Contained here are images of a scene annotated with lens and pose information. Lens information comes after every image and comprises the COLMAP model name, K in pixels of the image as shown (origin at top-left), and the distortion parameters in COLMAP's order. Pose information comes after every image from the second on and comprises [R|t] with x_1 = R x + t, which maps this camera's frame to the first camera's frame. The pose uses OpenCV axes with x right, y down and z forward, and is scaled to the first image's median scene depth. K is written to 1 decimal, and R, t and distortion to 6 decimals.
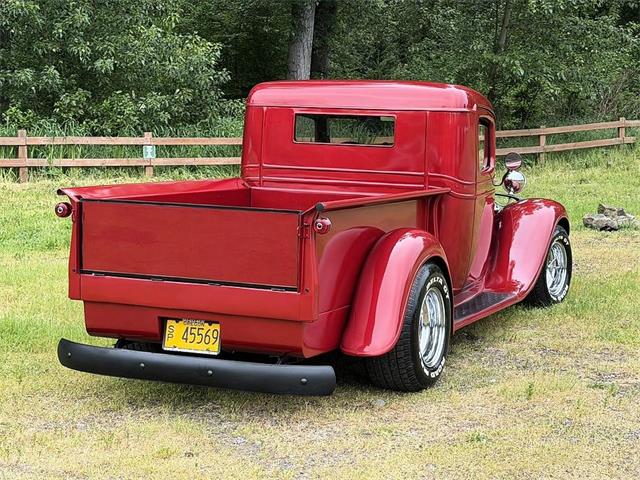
lens RADIAL K [[1198.4, 0, 320.0], [0, 1198.4, 240.0], [0, 0, 1]] dist [0.214636, -0.025596]
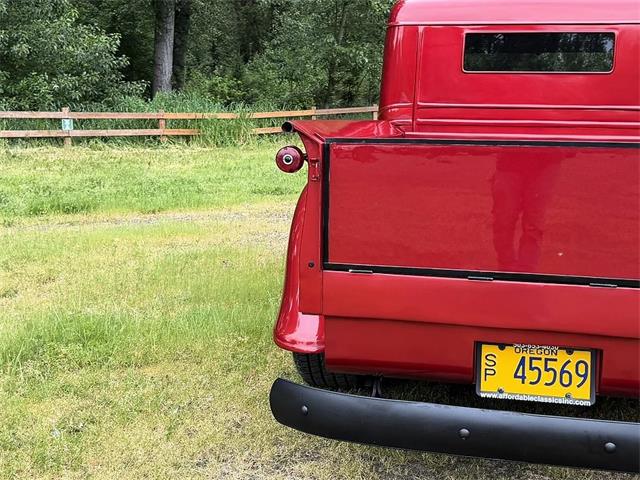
lens RADIAL K [[840.4, 0, 320.0], [0, 840.4, 240.0], [0, 0, 1]] dist [0.123618, -0.110512]
pose [[0.980390, -0.035409, 0.193860, -0.065889], [0.024934, 0.998108, 0.056210, -0.002123], [-0.195484, -0.050274, 0.979417, 0.144797]]
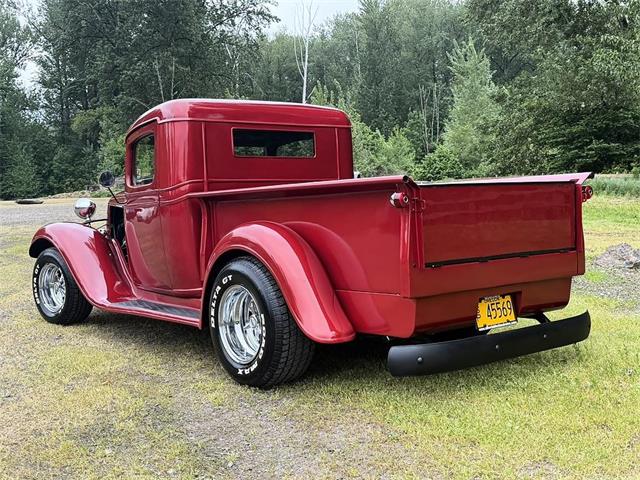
lens RADIAL K [[840.4, 0, 320.0], [0, 840.4, 240.0], [0, 0, 1]] dist [0.123618, -0.110512]
pose [[0.455981, -0.077247, 0.886631, -0.189915], [0.143723, 0.989542, 0.012299, -0.002838], [-0.878308, 0.121821, 0.462315, 0.182510]]
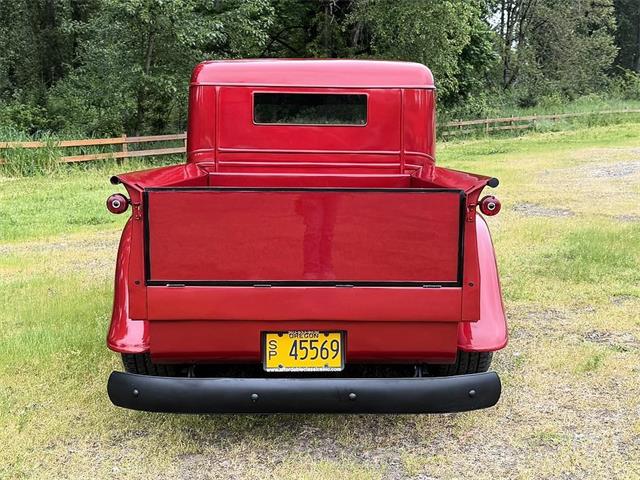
lens RADIAL K [[840.4, 0, 320.0], [0, 840.4, 240.0], [0, 0, 1]] dist [0.123618, -0.110512]
pose [[0.913749, -0.066534, 0.400793, -0.074010], [0.055850, 0.997704, 0.038296, -0.003733], [-0.402421, -0.012609, 0.915368, 0.110367]]
